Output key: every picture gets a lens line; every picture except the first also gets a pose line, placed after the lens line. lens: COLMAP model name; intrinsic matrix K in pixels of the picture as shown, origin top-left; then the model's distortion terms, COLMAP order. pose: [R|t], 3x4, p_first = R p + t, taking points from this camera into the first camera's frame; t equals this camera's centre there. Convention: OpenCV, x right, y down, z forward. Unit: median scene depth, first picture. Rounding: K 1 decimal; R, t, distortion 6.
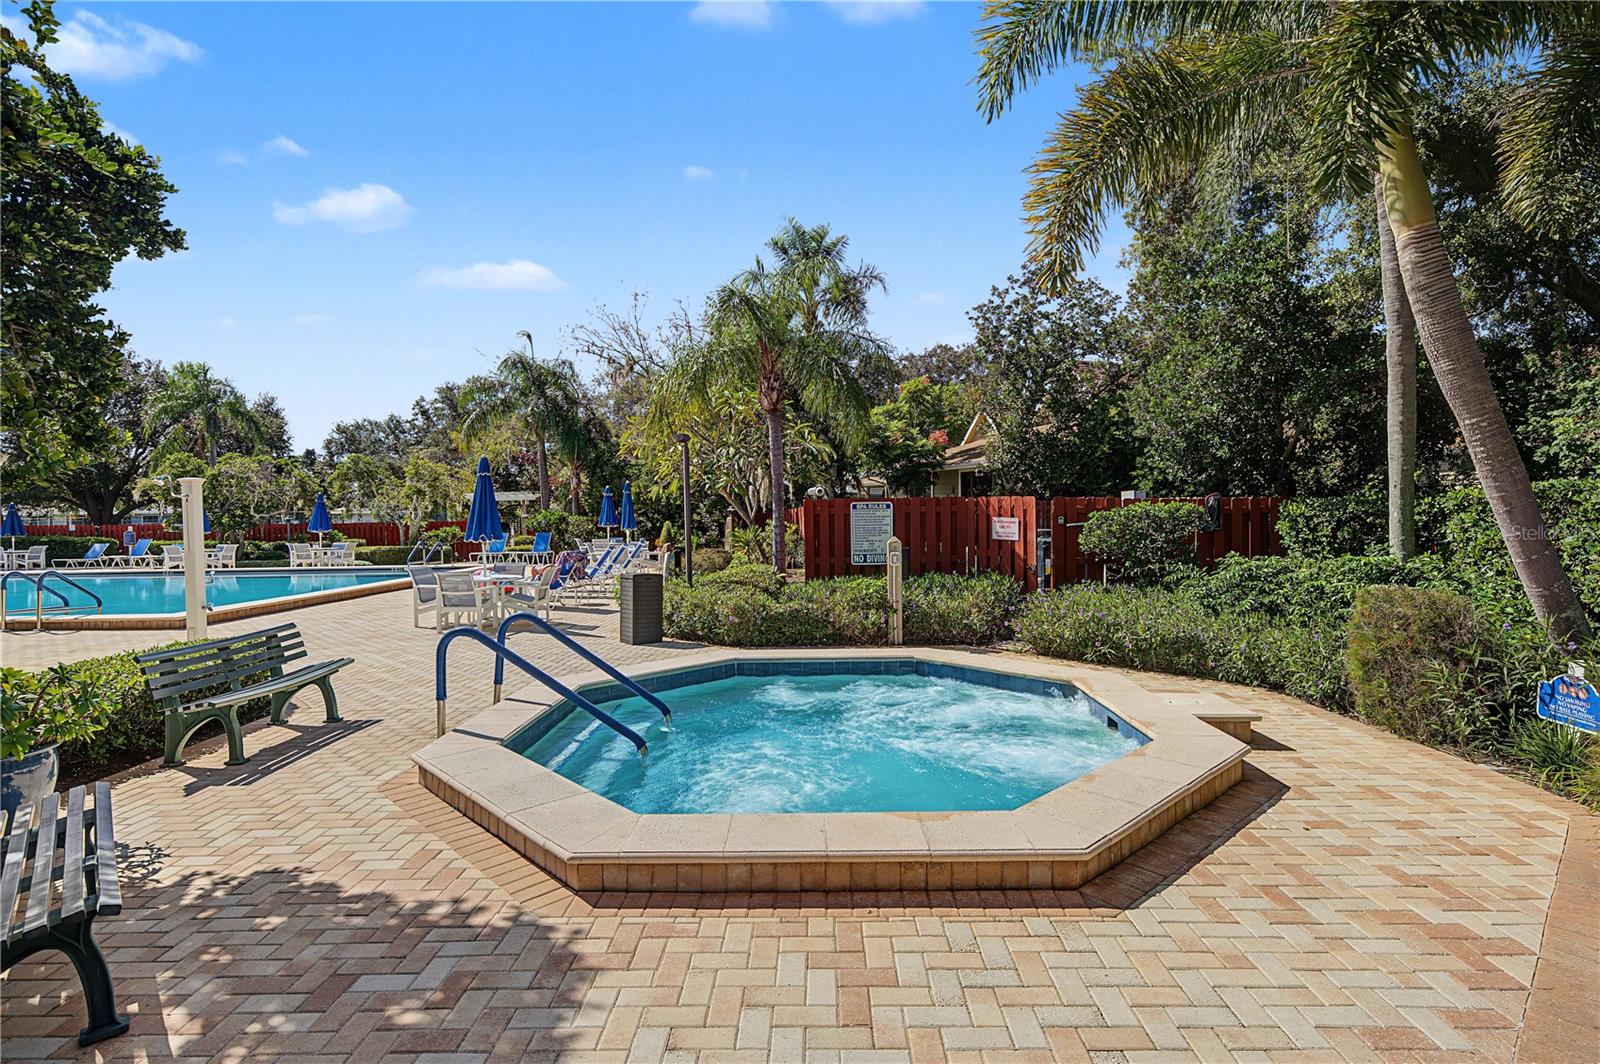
lens RADIAL K [[813.3, 0, 804.5], [0, 813.3, 528.1], [0, 0, 1]] dist [-0.002539, -0.000627]
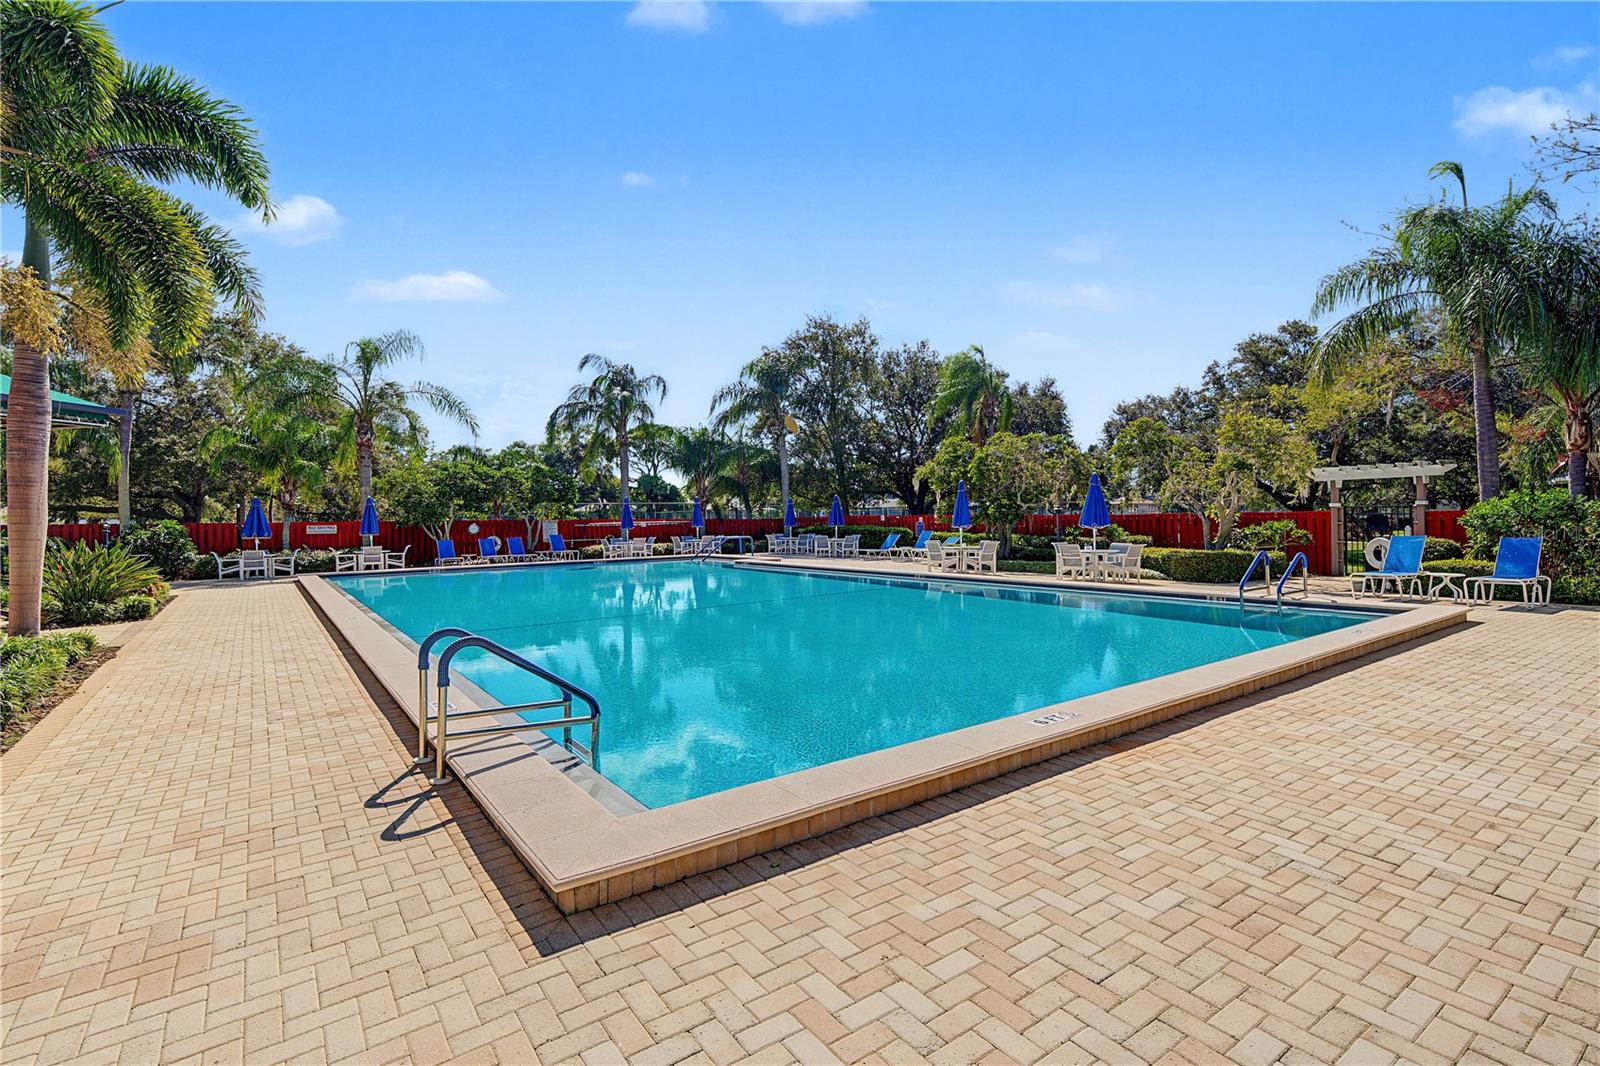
lens RADIAL K [[739.5, 0, 803.8], [0, 739.5, 525.4], [0, 0, 1]] dist [0.002656, 0.000086]
pose [[0.604952, 0.015107, -0.796119, -0.201969], [-0.006993, 0.999882, 0.013659, -0.003727], [0.796231, -0.002696, 0.604986, 0.349406]]
